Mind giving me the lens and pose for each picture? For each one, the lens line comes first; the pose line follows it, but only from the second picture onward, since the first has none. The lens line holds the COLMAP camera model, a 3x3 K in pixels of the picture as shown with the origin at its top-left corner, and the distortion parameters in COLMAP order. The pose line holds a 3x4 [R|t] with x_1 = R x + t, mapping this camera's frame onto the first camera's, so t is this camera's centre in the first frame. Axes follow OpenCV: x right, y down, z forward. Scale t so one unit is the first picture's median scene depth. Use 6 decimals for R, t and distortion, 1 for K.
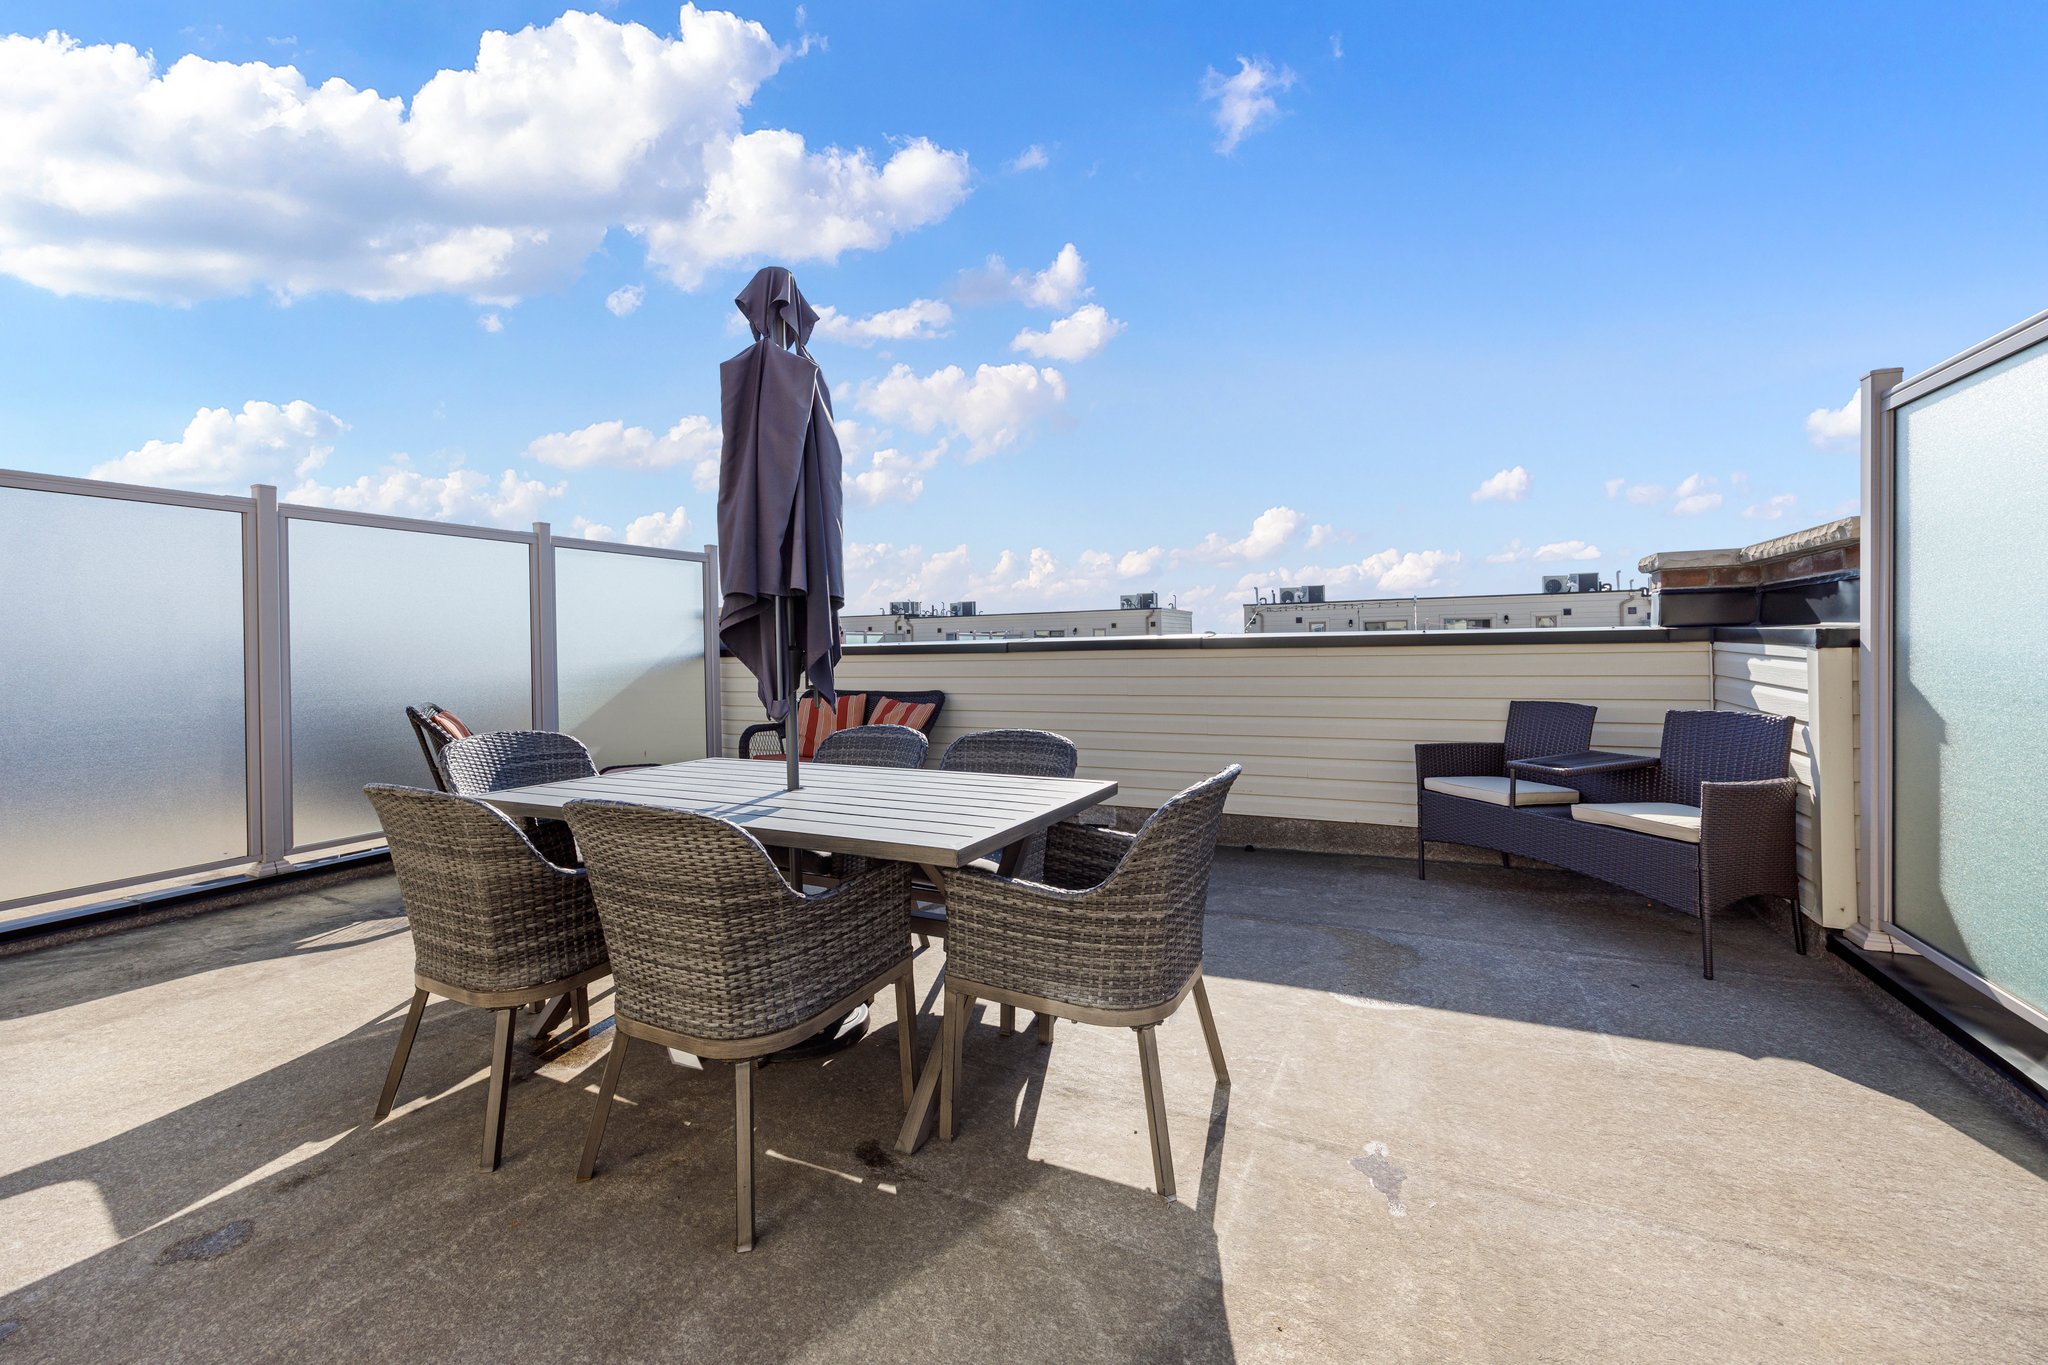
lens RADIAL K [[795.0, 0, 1024.1], [0, 795.0, 643.4], [0, 0, 1]] dist [-0.000483, 0.000032]
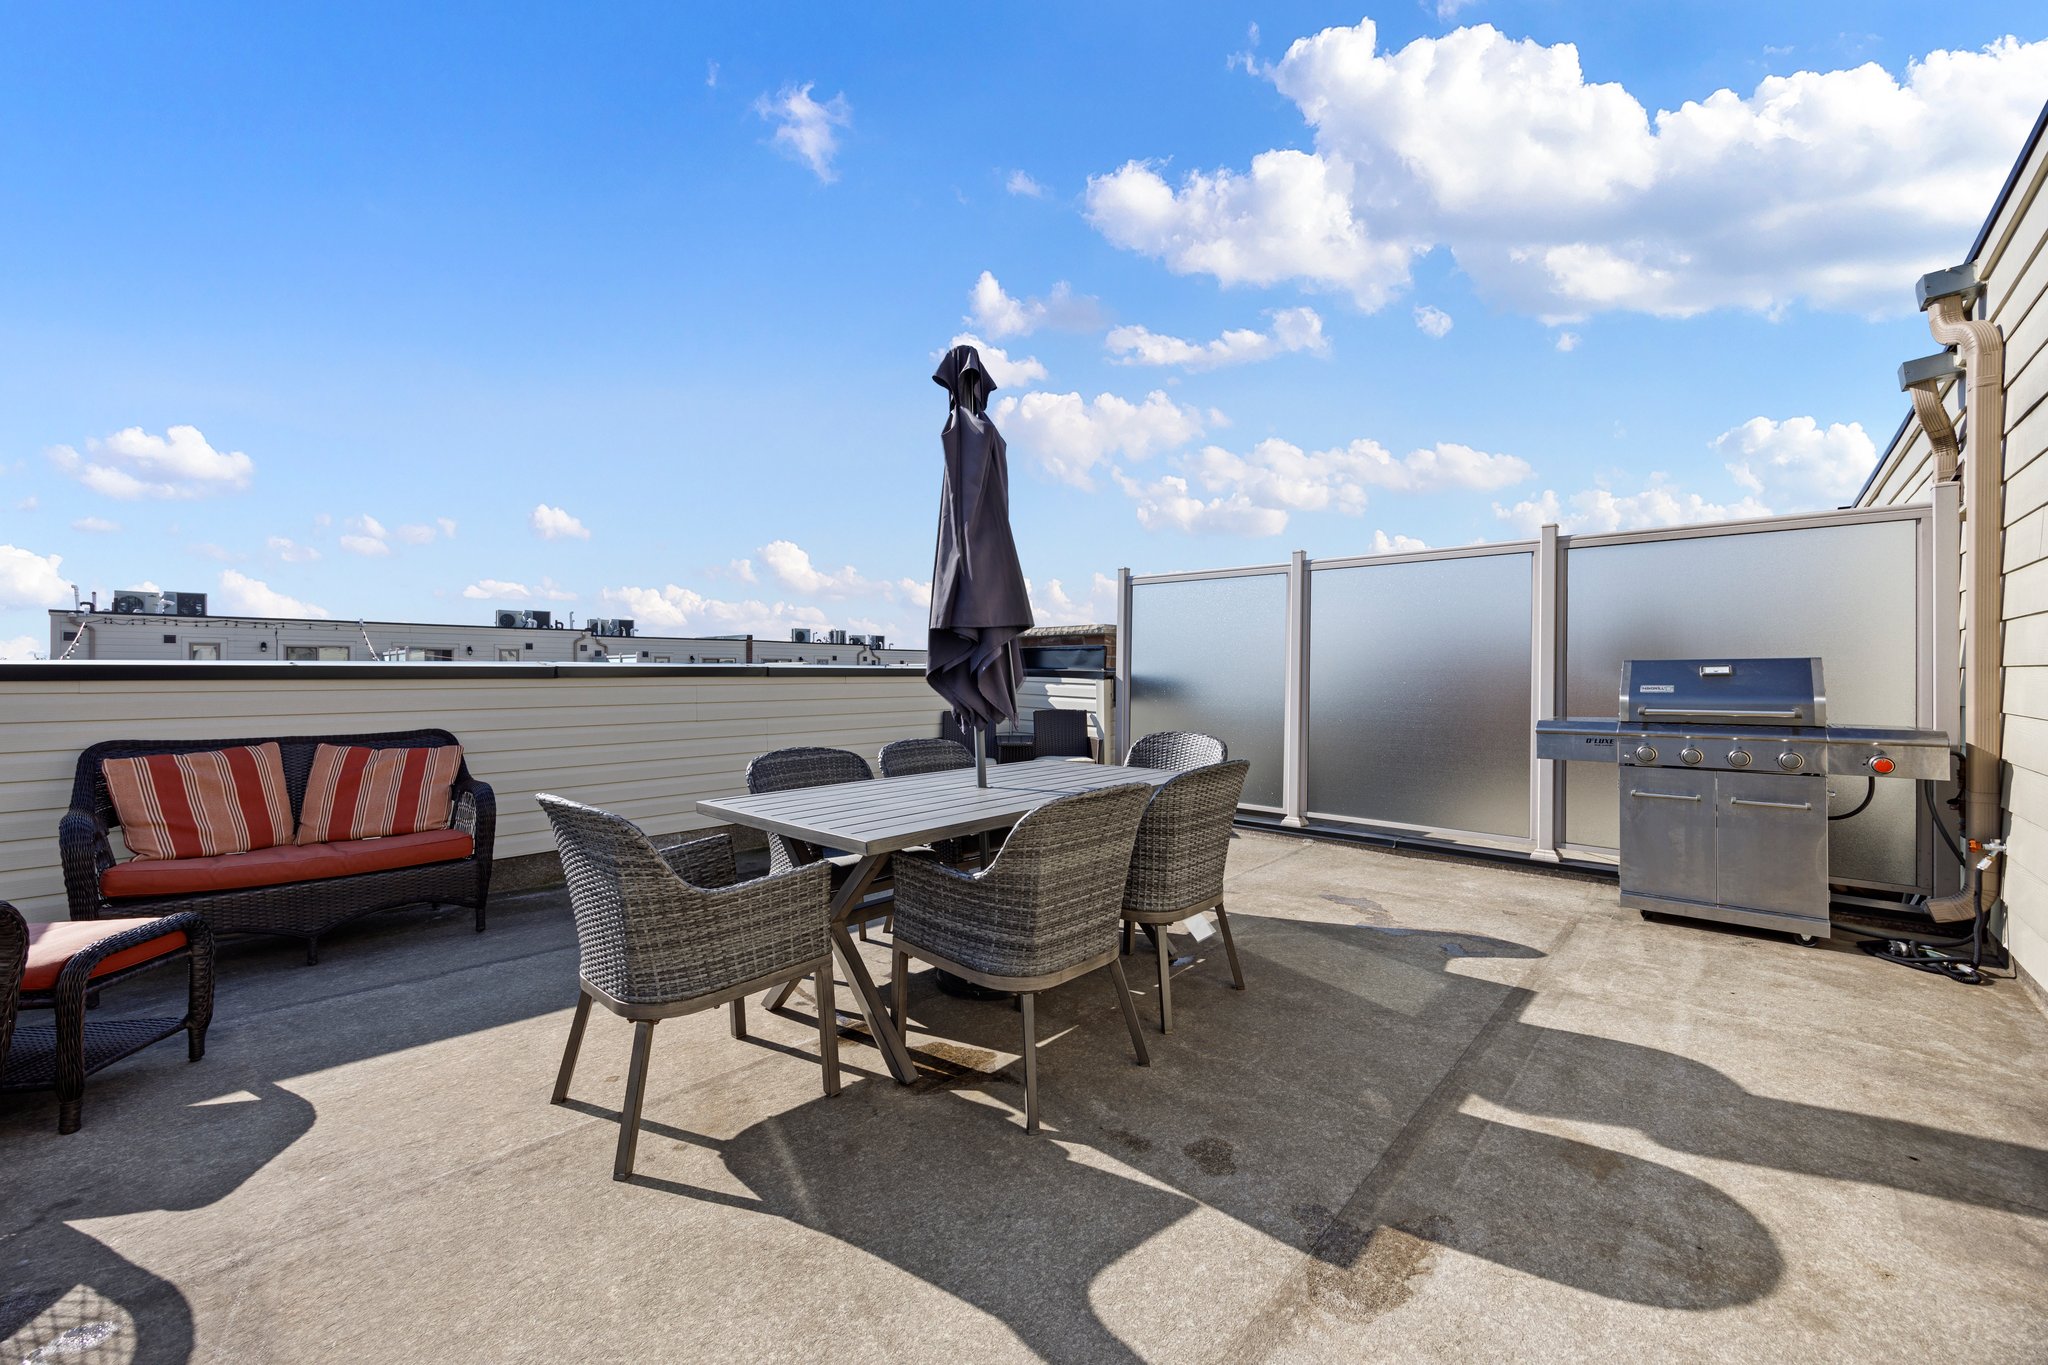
lens RADIAL K [[807.0, 0, 1022.9], [0, 807.0, 674.7], [0, 0, 1]] dist [-0.000605, 0.000140]
pose [[0.285229, 0.013913, 0.958358, -1.137511], [-0.011506, 0.999872, -0.011091, 0.018013], [-0.958390, -0.007864, 0.285353, 0.460207]]
